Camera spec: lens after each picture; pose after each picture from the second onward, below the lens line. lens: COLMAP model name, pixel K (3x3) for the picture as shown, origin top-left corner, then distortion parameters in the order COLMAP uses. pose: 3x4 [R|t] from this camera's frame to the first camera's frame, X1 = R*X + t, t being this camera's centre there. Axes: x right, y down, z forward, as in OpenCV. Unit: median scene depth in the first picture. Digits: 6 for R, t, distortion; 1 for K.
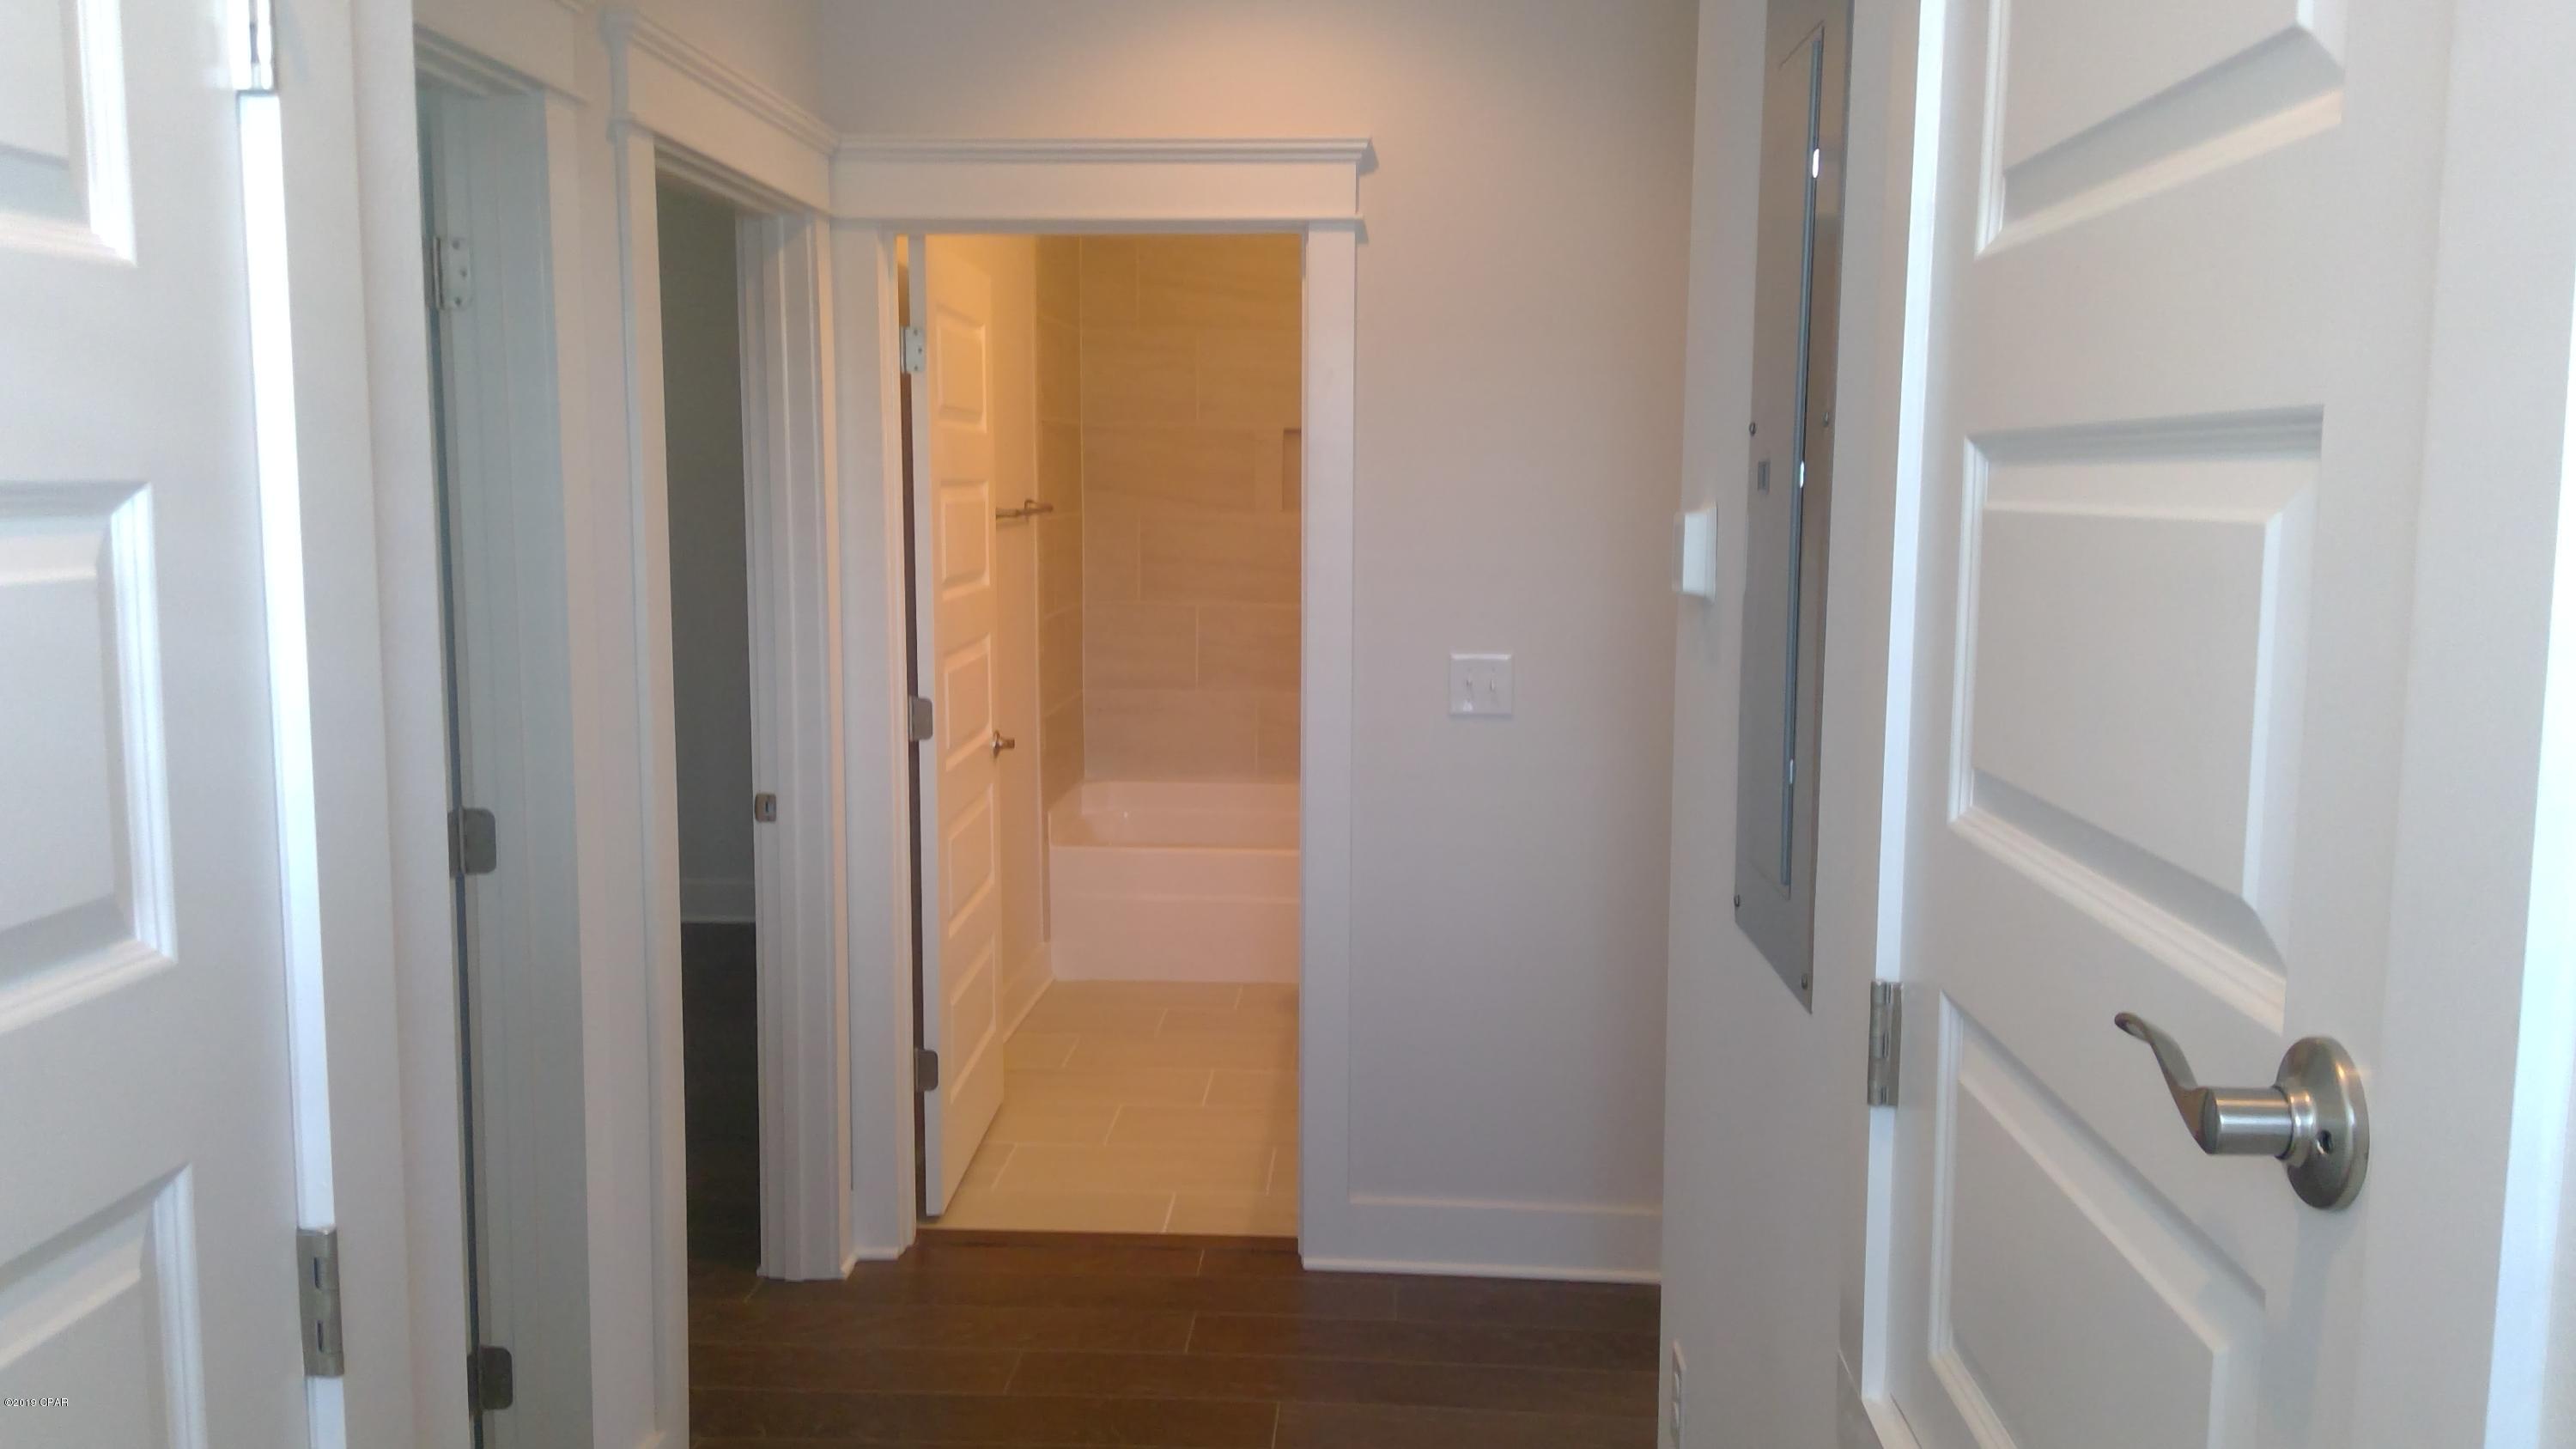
lens RADIAL K [[2057.1, 0, 1286.9], [0, 2057.1, 717.2], [0, 0, 1]] dist [0.102222, -0.054035]
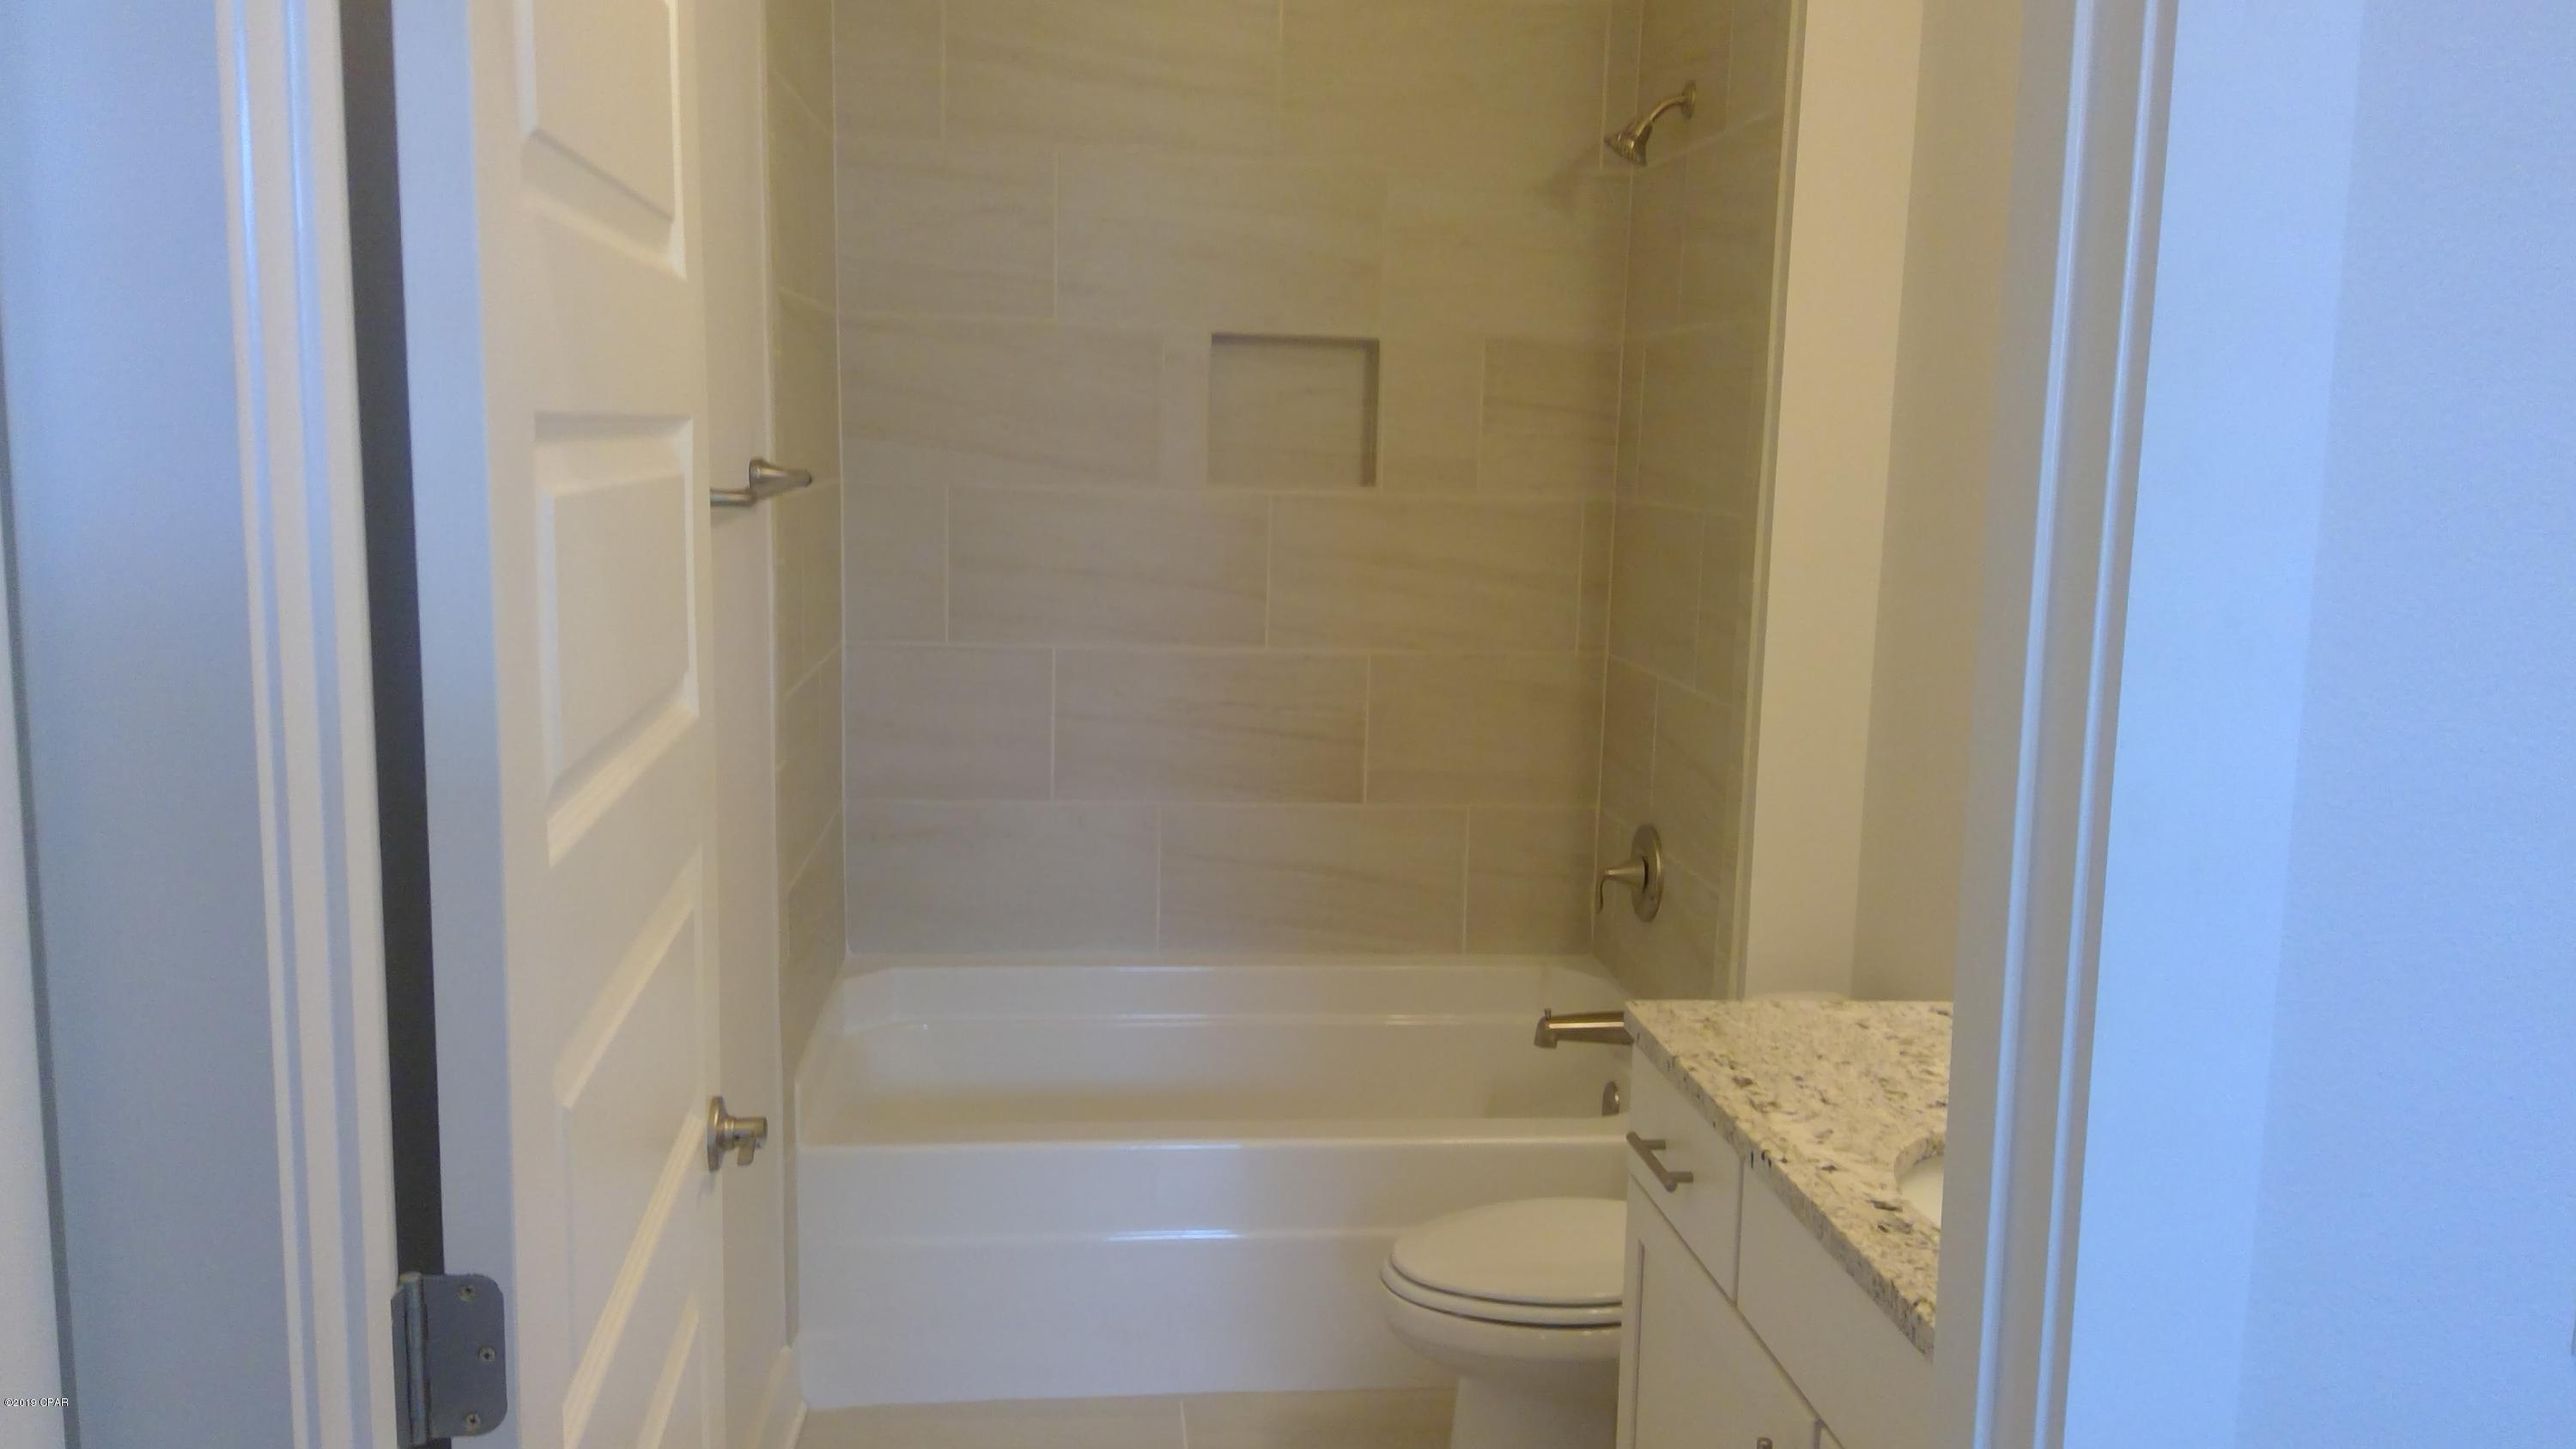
lens RADIAL K [[2057.1, 0, 1287.2], [0, 2057.1, 736.8], [0, 0, 1]] dist [0.102222, -0.054035]
pose [[0.986959, -0.004650, 0.160902, -0.081911], [-0.001087, 0.999367, 0.035548, -0.058713], [-0.160965, -0.035259, 0.986330, 0.509272]]
